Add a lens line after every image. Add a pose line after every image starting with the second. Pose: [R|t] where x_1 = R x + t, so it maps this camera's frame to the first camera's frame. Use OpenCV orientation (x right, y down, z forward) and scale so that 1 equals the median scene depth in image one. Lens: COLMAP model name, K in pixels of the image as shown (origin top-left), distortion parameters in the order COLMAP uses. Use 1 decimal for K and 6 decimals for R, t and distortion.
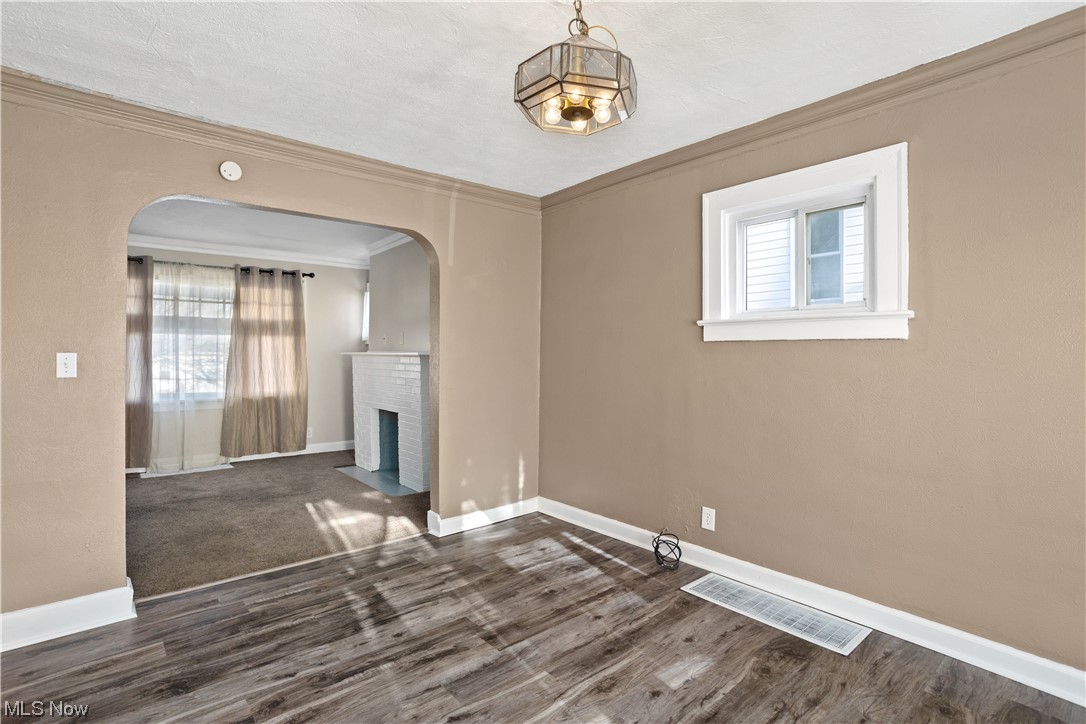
lens RADIAL K [[531.1, 0, 516.7], [0, 531.1, 355.5], [0, 0, 1]] dist [-0.013543, 0.012777]
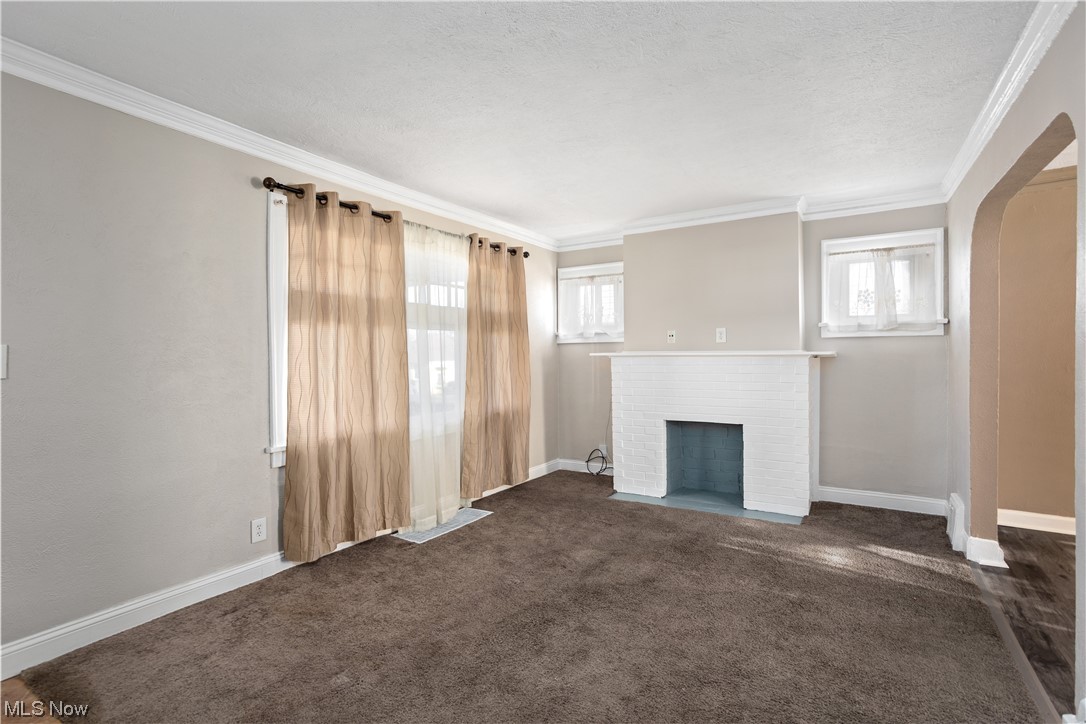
lens RADIAL K [[531.1, 0, 544.5], [0, 531.1, 360.9], [0, 0, 1]] dist [-0.013543, 0.012777]
pose [[0.935266, -0.011884, 0.353746, -0.738275], [0.003625, 0.999705, 0.024003, -0.012755], [-0.353927, -0.021167, 0.935034, 0.283934]]
